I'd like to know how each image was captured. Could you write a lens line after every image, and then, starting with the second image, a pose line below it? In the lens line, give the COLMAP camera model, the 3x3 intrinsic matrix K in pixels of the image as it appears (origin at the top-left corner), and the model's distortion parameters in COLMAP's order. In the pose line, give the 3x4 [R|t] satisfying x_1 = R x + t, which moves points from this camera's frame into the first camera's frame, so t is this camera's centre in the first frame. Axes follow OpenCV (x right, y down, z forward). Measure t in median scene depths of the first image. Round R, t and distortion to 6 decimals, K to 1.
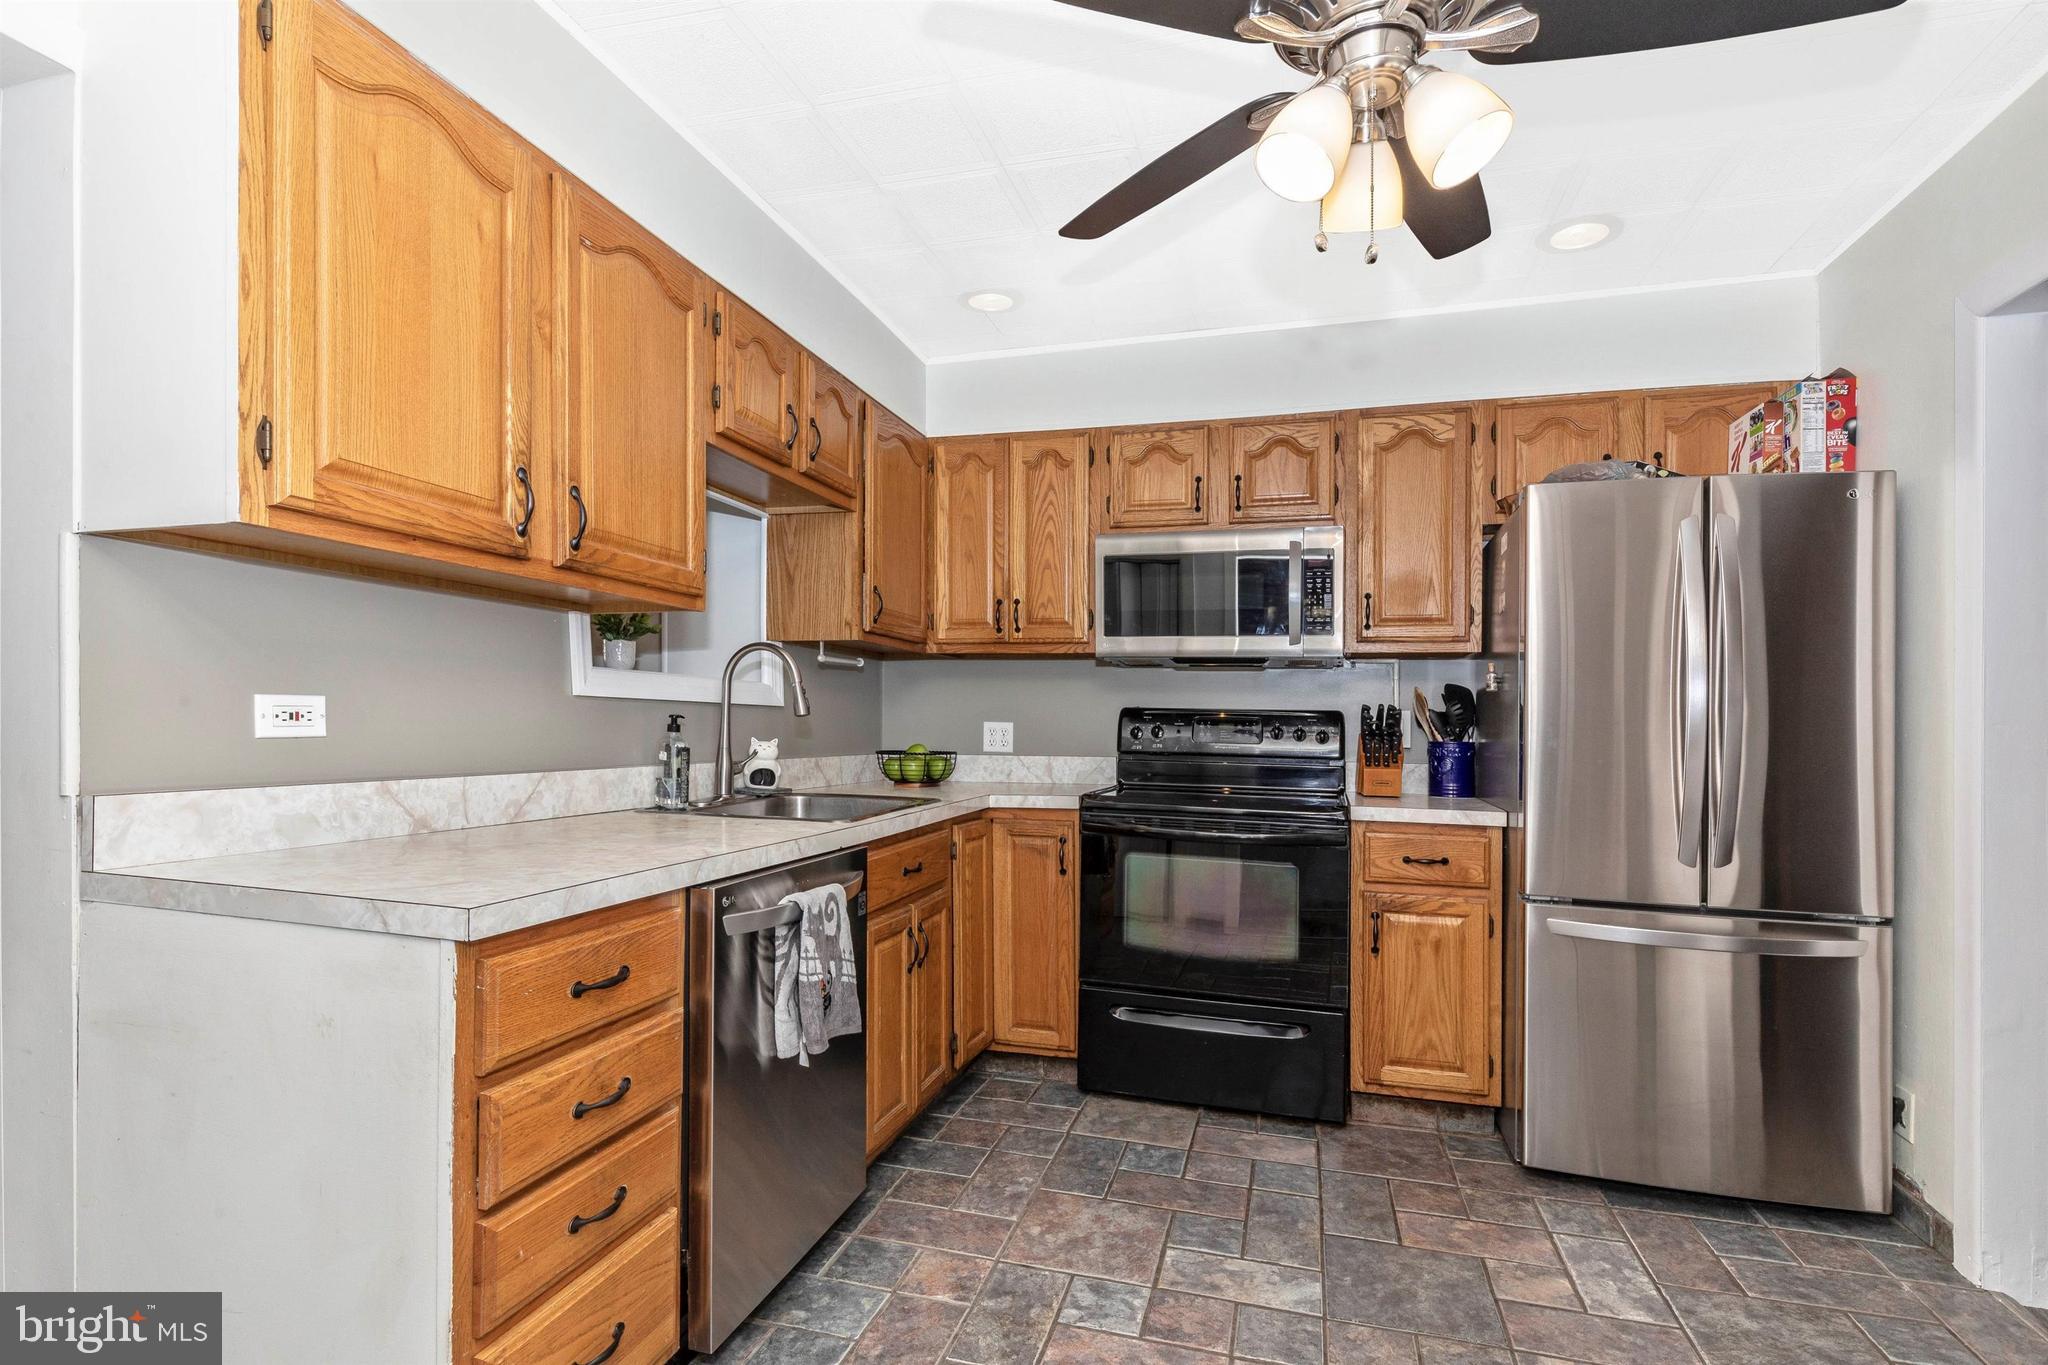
lens RADIAL K [[996.0, 0, 1024.2], [0, 996.0, 731.7], [0, 0, 1]] dist [-0.000105, -0.000012]
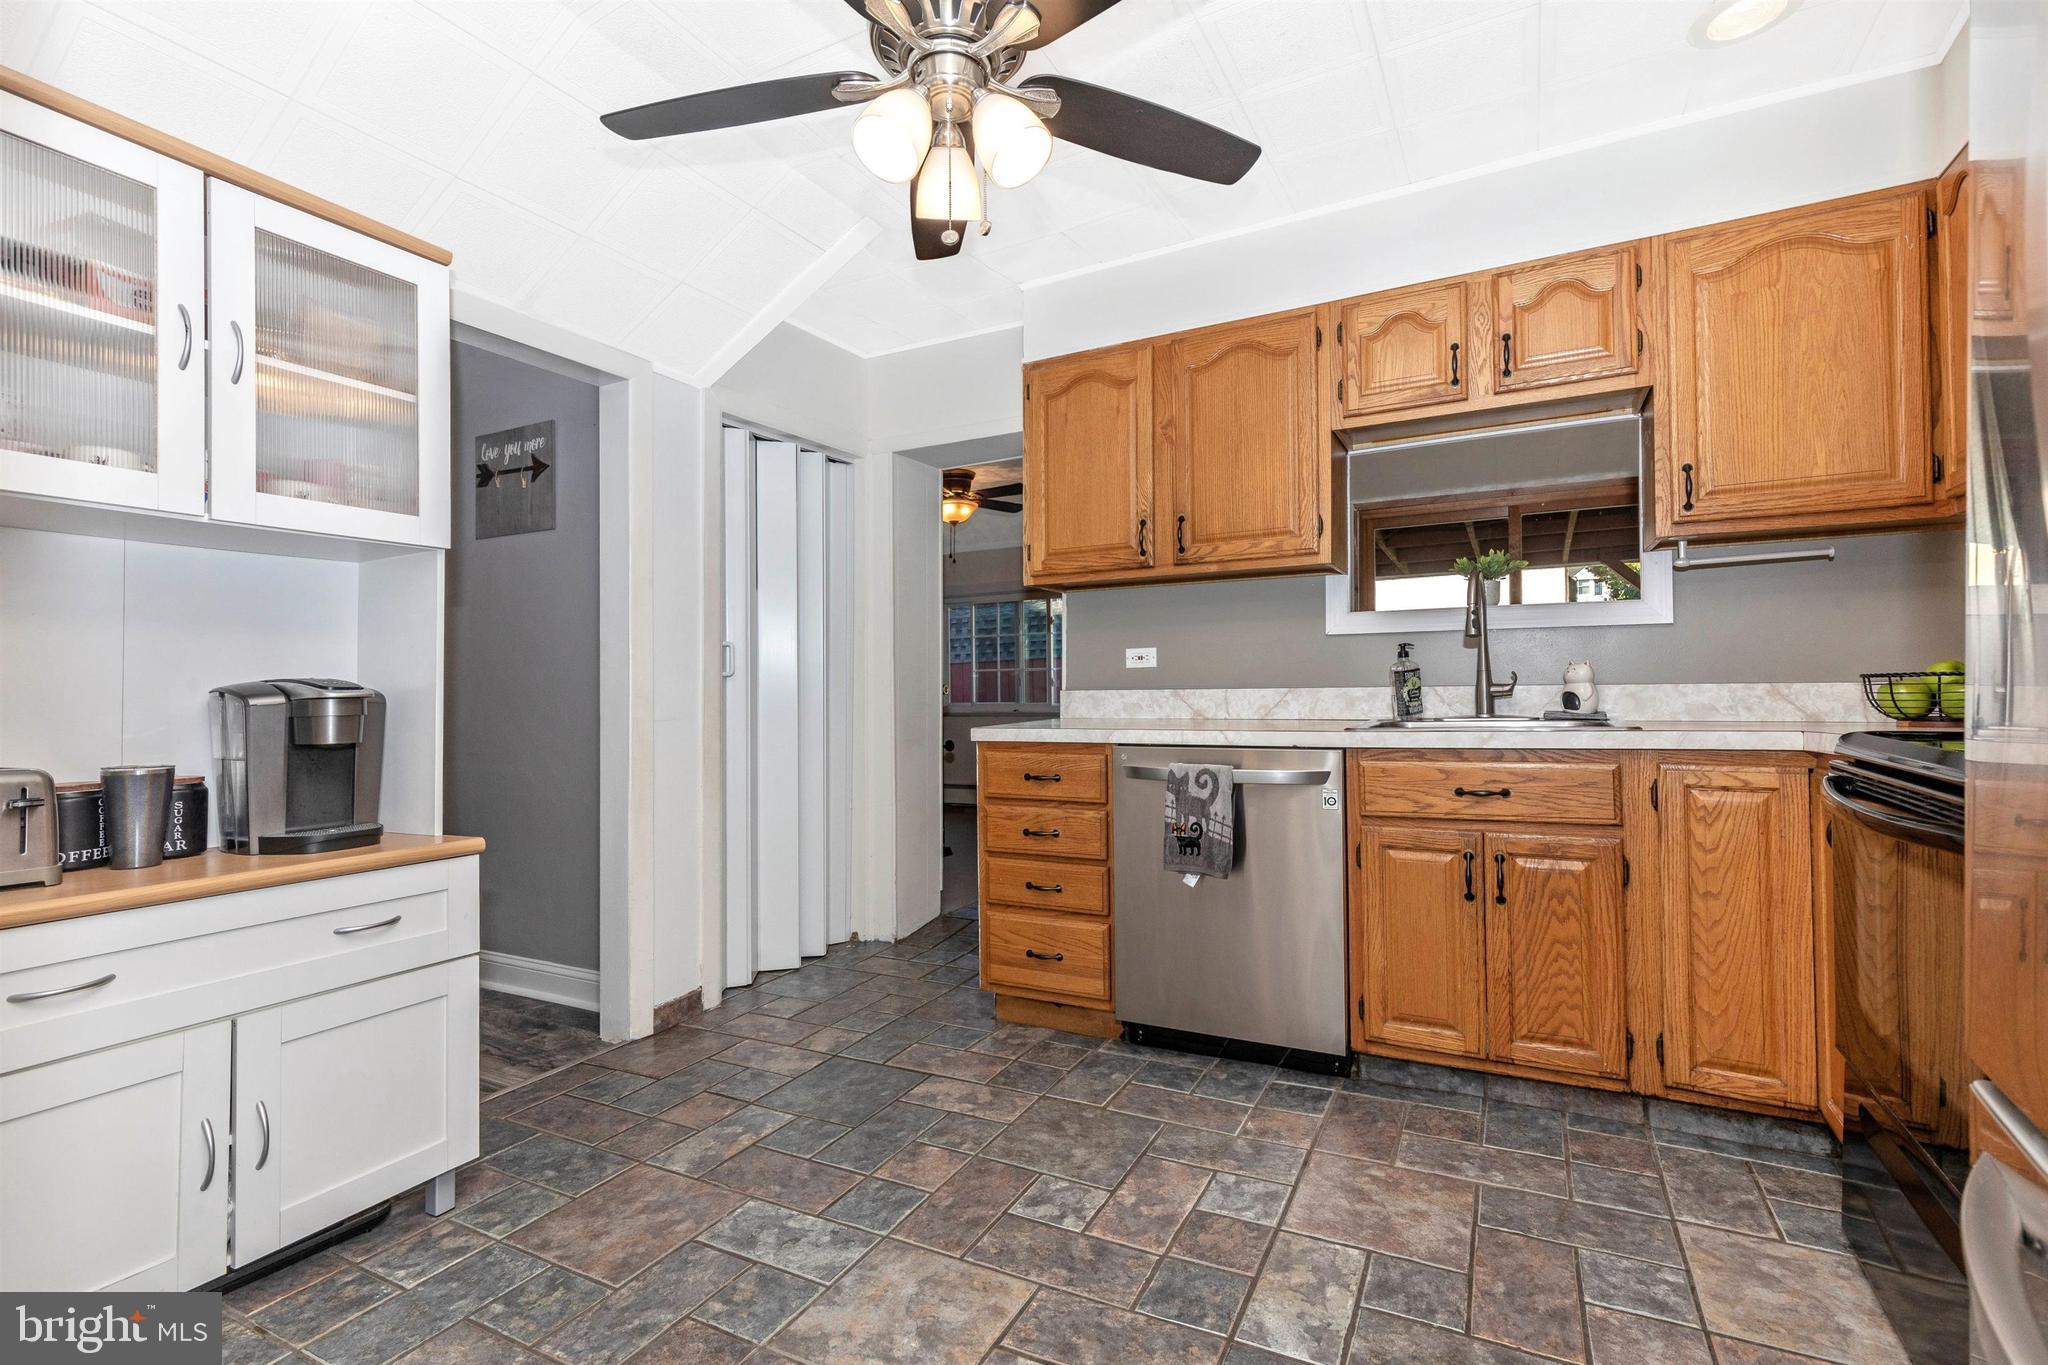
lens RADIAL K [[931.4, 0, 1024.6], [0, 931.4, 693.3], [0, 0, 1]] dist [0.002430, 0.000123]
pose [[-0.204550, -0.011871, -0.978784, 1.047106], [0.001279, 0.999922, -0.012394, 0.069745], [0.978855, -0.003787, -0.204519, 0.959234]]
